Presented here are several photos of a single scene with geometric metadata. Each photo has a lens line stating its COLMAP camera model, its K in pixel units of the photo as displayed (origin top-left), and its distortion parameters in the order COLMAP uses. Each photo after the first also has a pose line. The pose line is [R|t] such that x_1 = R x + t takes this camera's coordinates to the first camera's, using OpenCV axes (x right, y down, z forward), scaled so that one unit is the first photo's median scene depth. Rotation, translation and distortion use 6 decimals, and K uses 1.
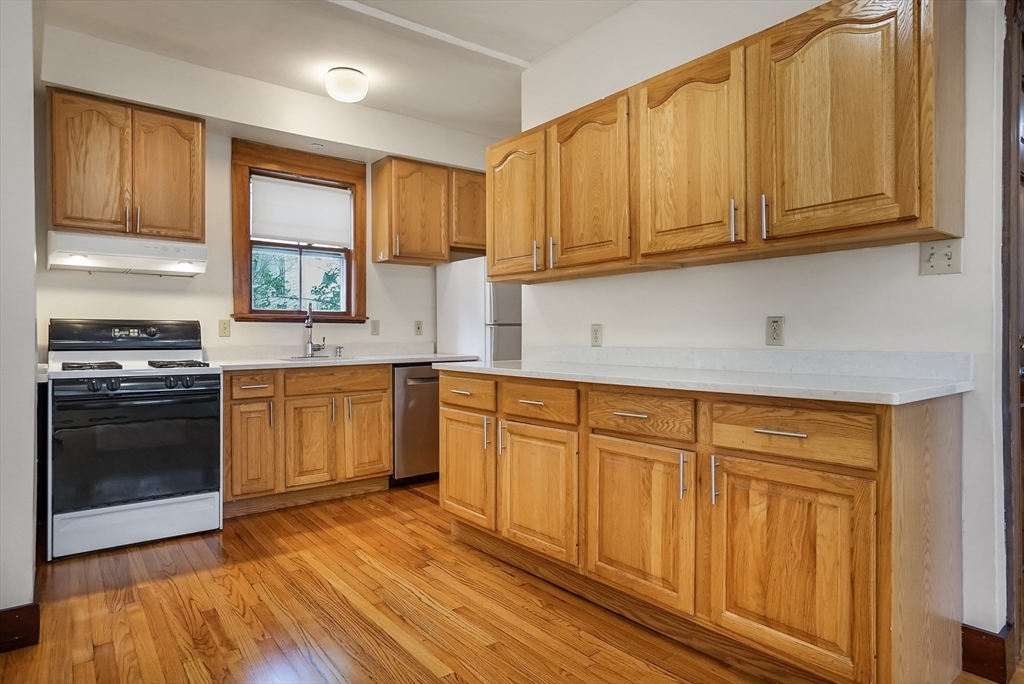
lens RADIAL K [[591.4, 0, 505.9], [0, 591.4, 339.1], [0, 0, 1]] dist [-0.009676, 0.003537]
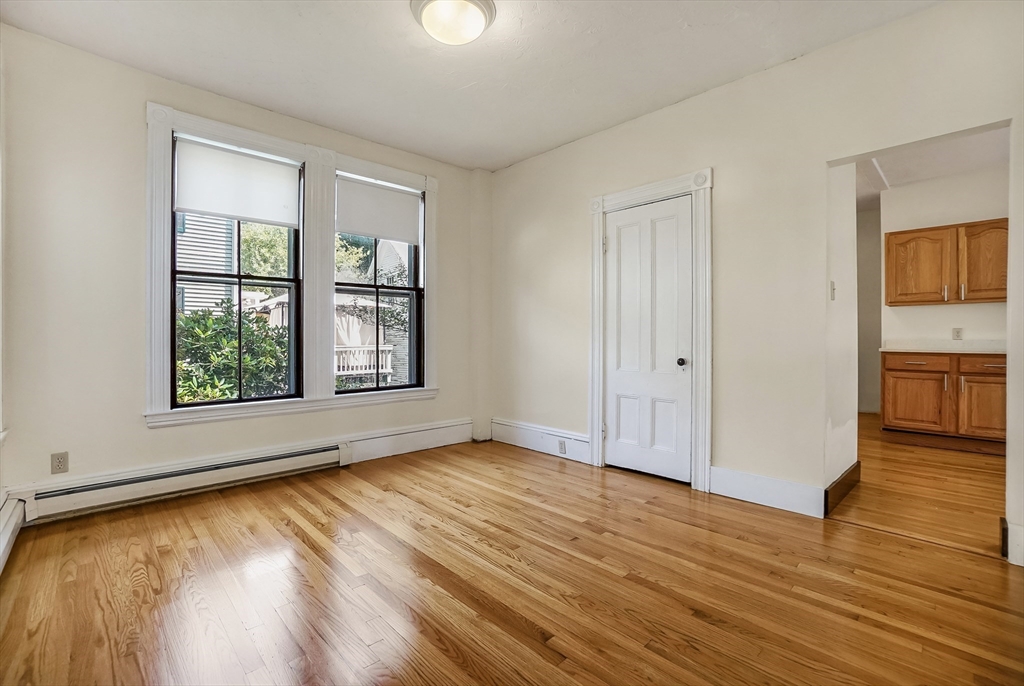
lens RADIAL K [[460.1, 0, 501.2], [0, 460.1, 338.4], [0, 0, 1]] dist [-0.042598, 0.006340]
pose [[0.995928, 0.005751, 0.089971, -1.344668], [-0.005762, 0.999983, -0.000131, 0.016056], [-0.089970, -0.000388, 0.995944, -0.281513]]
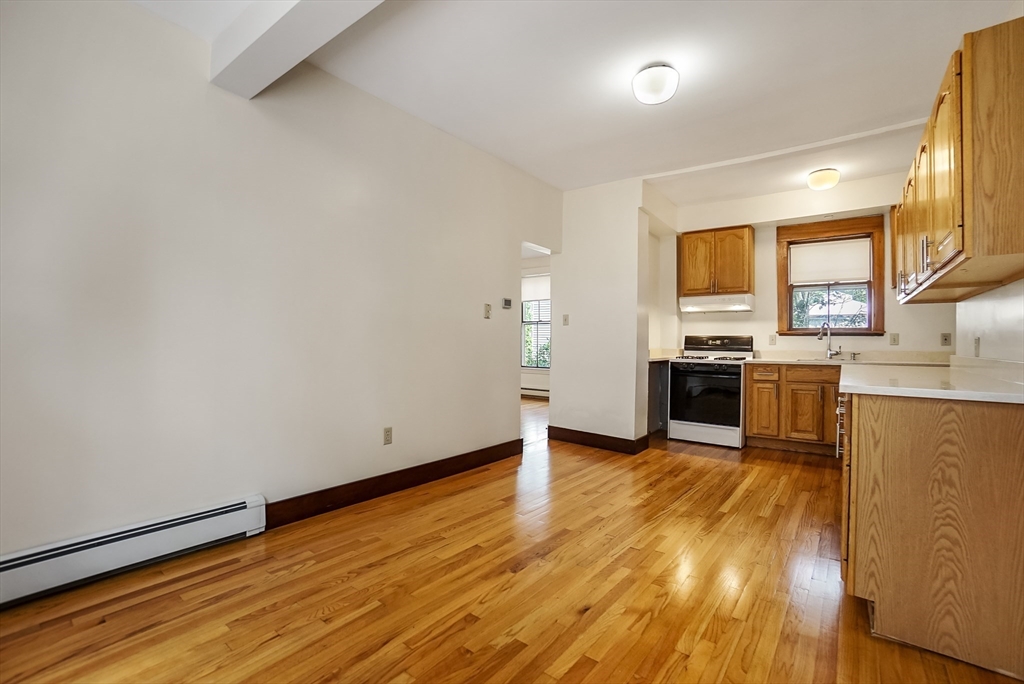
lens RADIAL K [[460.1, 0, 513.6], [0, 460.1, 342.1], [0, 0, 1]] dist [-0.042598, 0.006340]
pose [[0.257582, 0.002854, -0.966252, 0.692575], [-0.016336, 0.999866, -0.001401, 0.002057], [0.966118, 0.016145, 0.257594, -0.061609]]
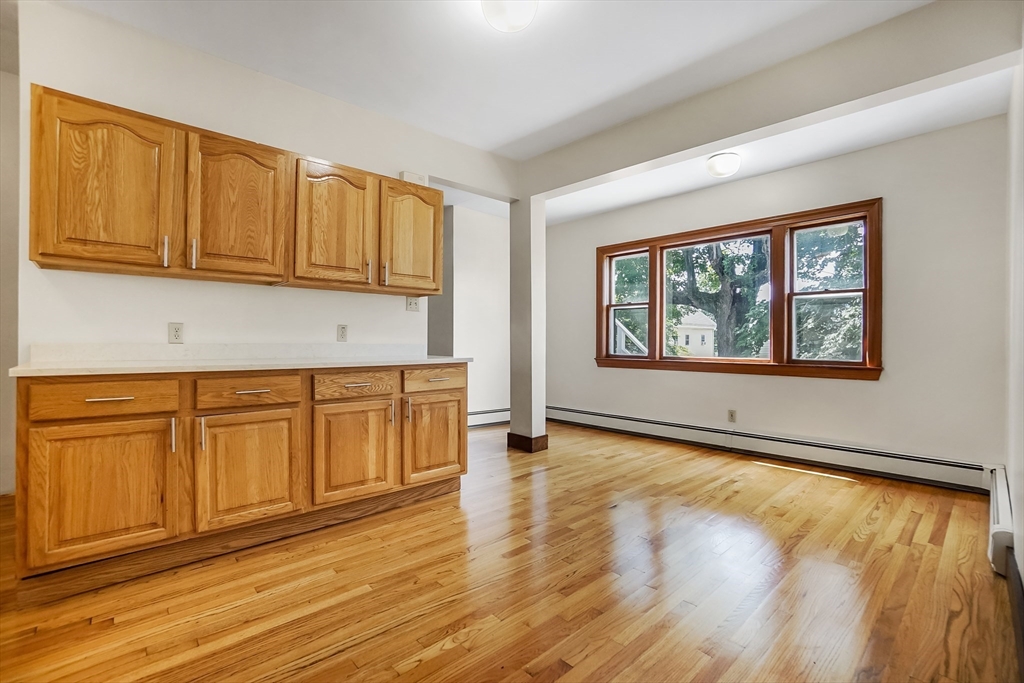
lens RADIAL K [[452.0, 0, 503.7], [0, 452.0, 339.6], [0, 0, 1]] dist [-0.041474, 0.007945]
pose [[-0.064174, 0.003955, 0.997931, -0.624888], [-0.002414, 0.999989, -0.004119, 0.006637], [-0.997936, -0.002674, -0.064164, 0.424272]]
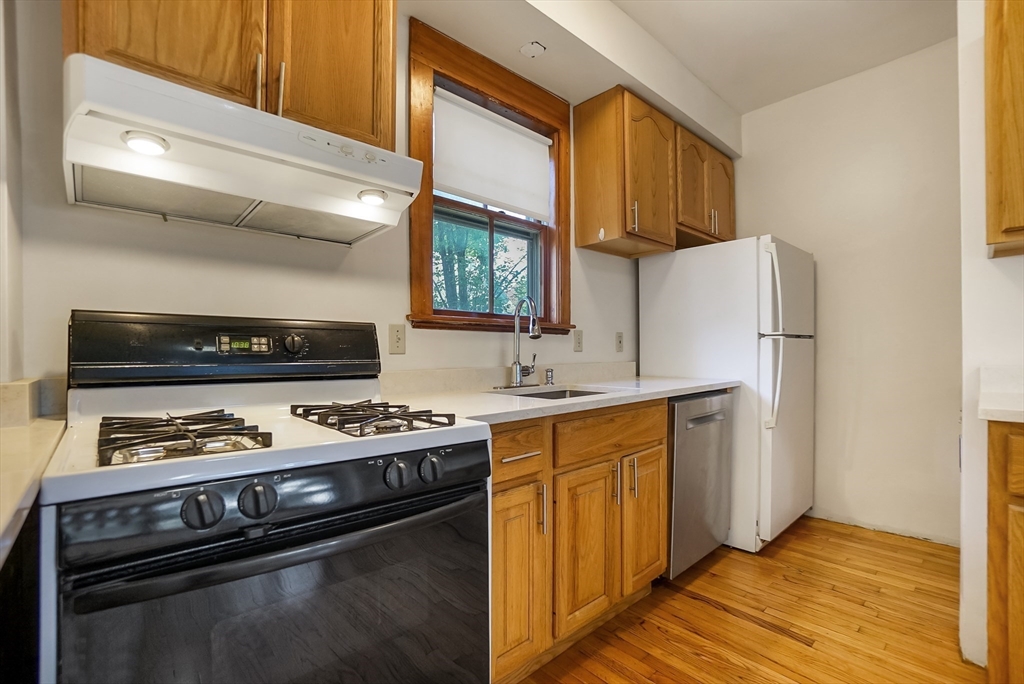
lens RADIAL K [[460.1, 0, 507.3], [0, 460.1, 357.3], [0, 0, 1]] dist [-0.042598, 0.006340]
pose [[0.996902, -0.004617, 0.078520, -0.478739], [0.004742, 0.999988, -0.001397, 0.000361], [-0.078512, 0.001765, 0.996912, 0.645595]]
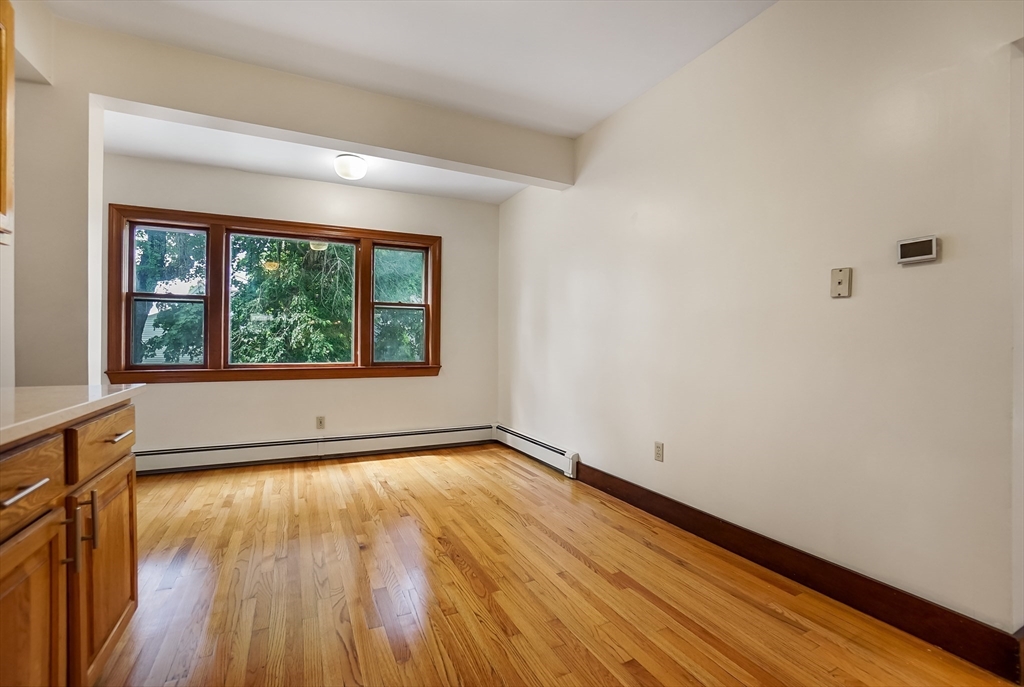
lens RADIAL K [[460.1, 0, 506.2], [0, 460.1, 342.0], [0, 0, 1]] dist [-0.042598, 0.006340]
pose [[-0.975369, -0.001040, 0.220577, -0.177505], [-0.002044, 0.999989, -0.004322, -0.001373], [-0.220570, -0.004666, -0.975360, 0.806060]]
